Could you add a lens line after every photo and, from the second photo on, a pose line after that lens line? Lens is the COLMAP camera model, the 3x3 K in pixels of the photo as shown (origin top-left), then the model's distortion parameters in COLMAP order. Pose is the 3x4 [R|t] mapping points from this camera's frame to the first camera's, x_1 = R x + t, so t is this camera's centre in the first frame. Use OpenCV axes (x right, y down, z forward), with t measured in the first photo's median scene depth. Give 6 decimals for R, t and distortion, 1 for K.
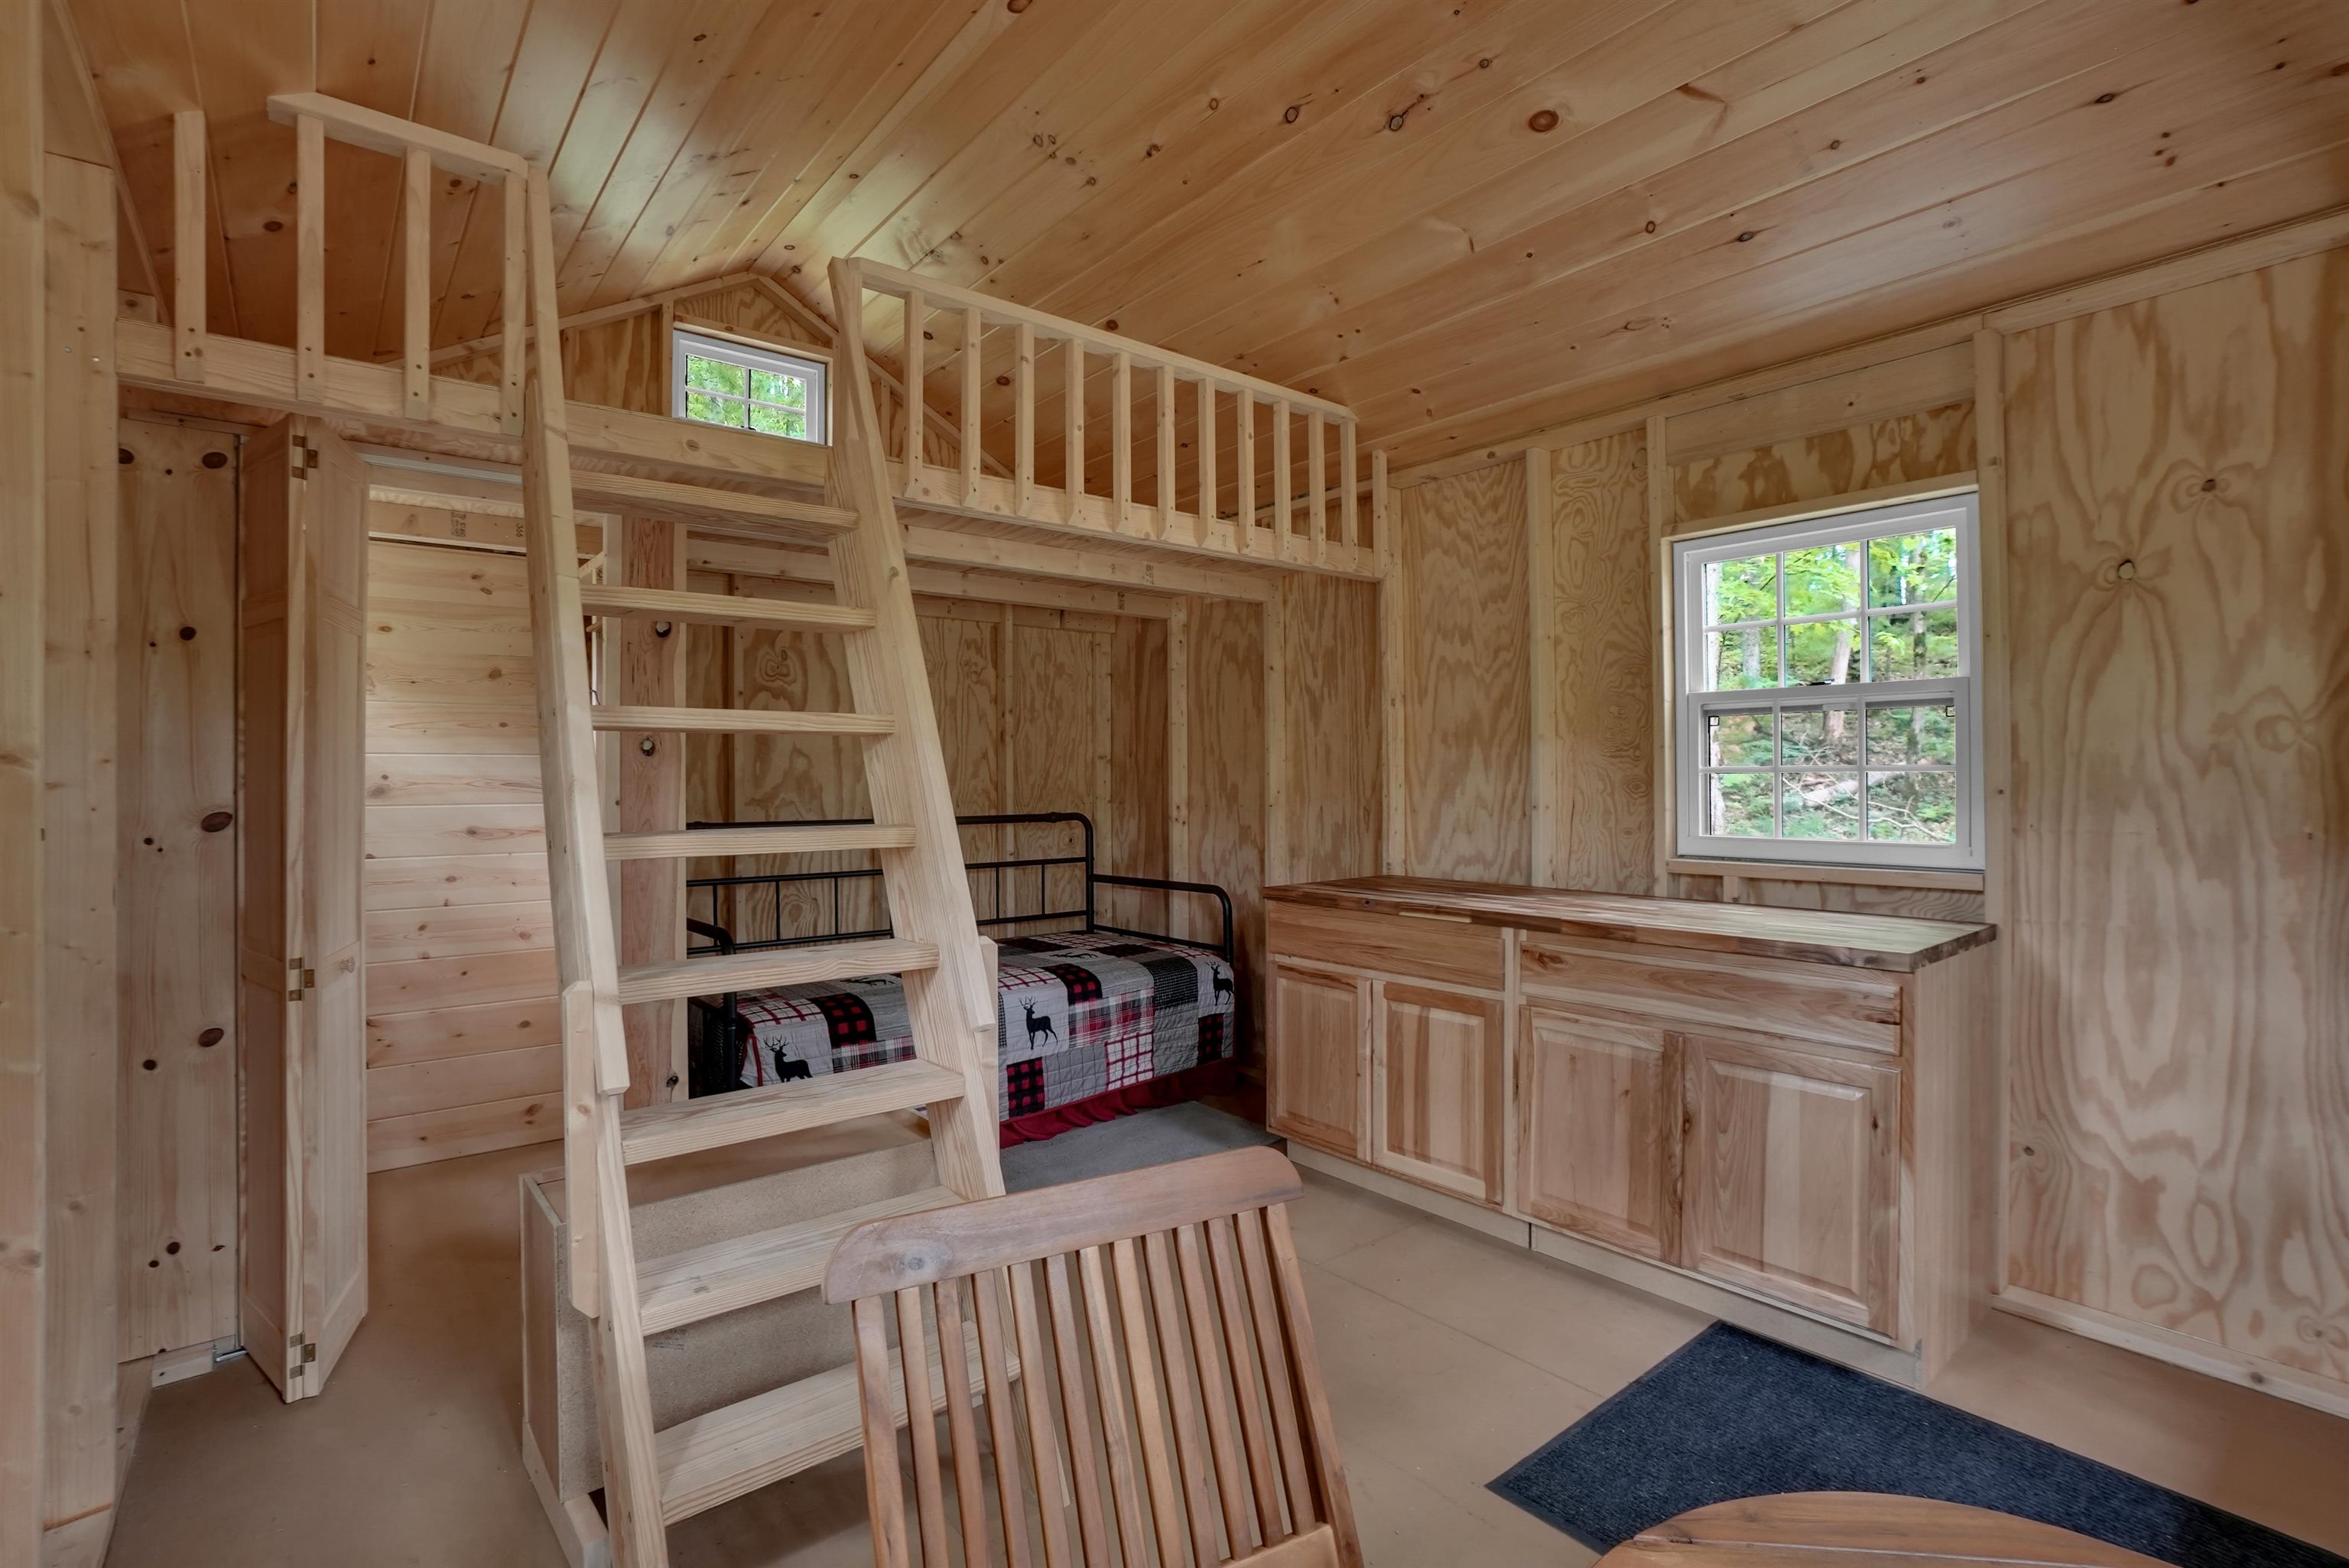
lens RADIAL K [[1084.0, 0, 1159.7], [0, 1084.0, 770.3], [0, 0, 1]] dist [-0.066186, 0.024127]
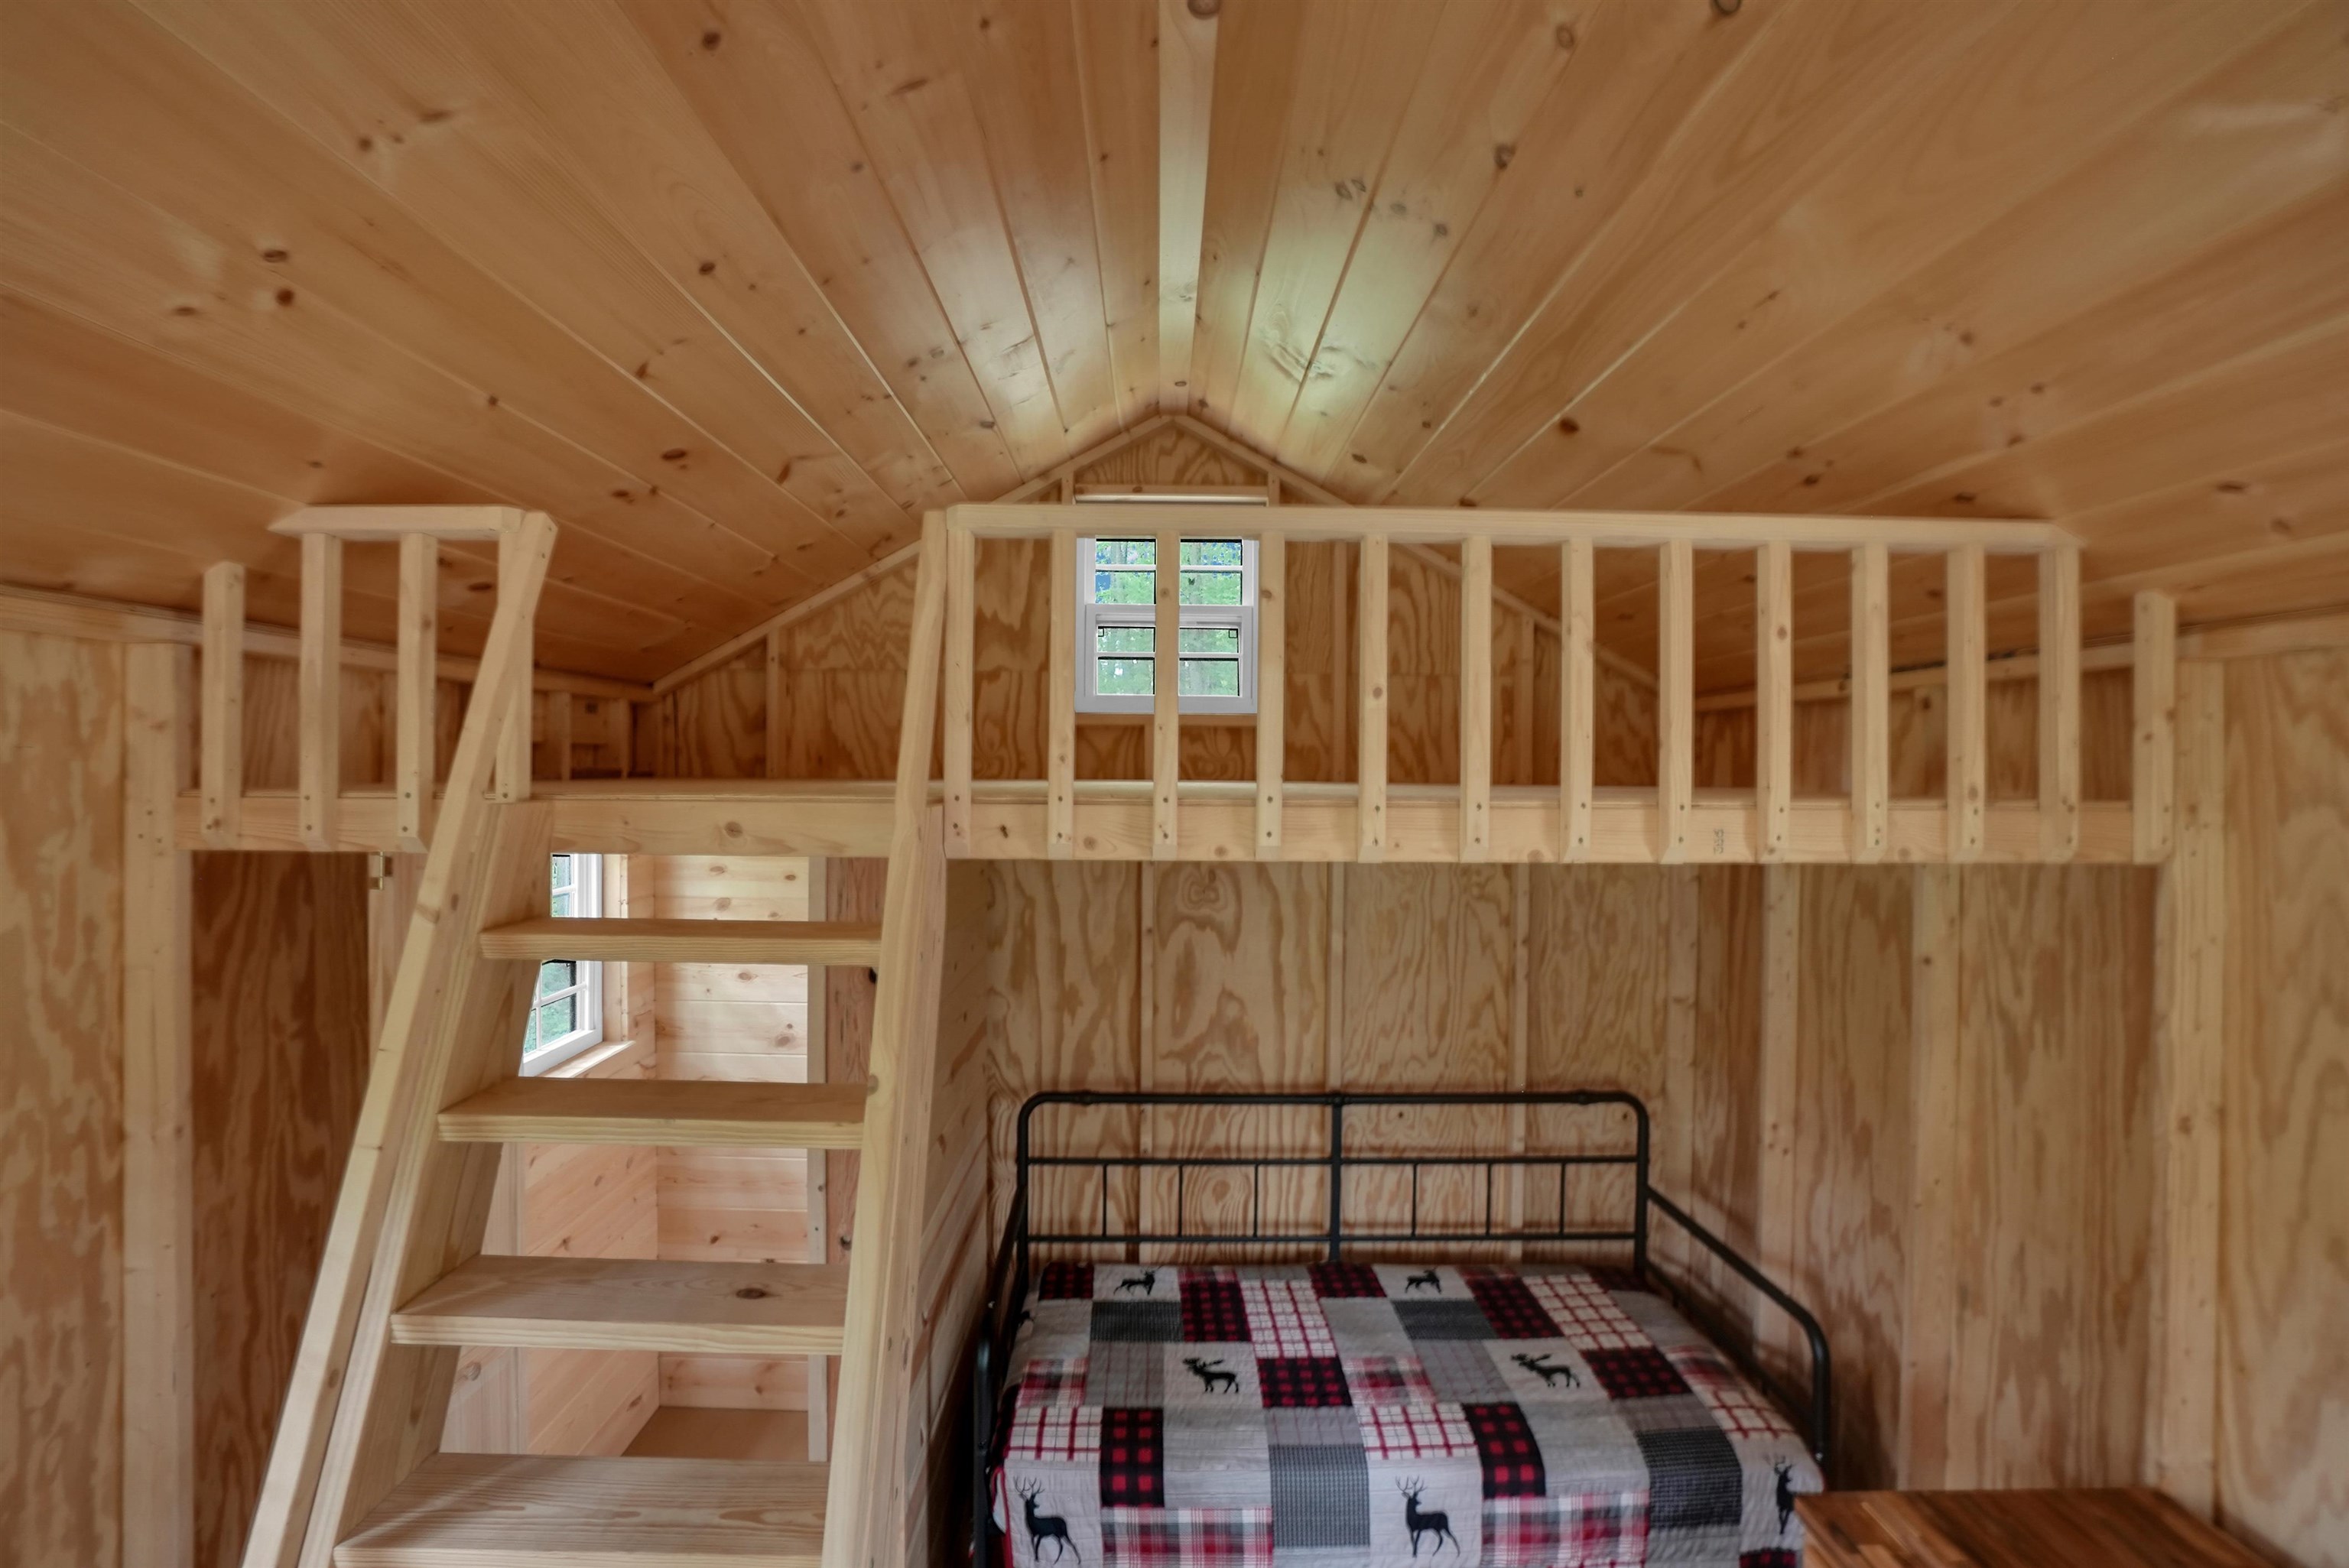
lens RADIAL K [[1084.0, 0, 1159.7], [0, 1084.0, 770.3], [0, 0, 1]] dist [-0.066186, 0.024127]
pose [[0.780113, 0.011978, -0.625524, 0.137646], [-0.010543, 0.999926, 0.005999, -0.198611], [0.625550, 0.001915, 0.780182, 0.343828]]
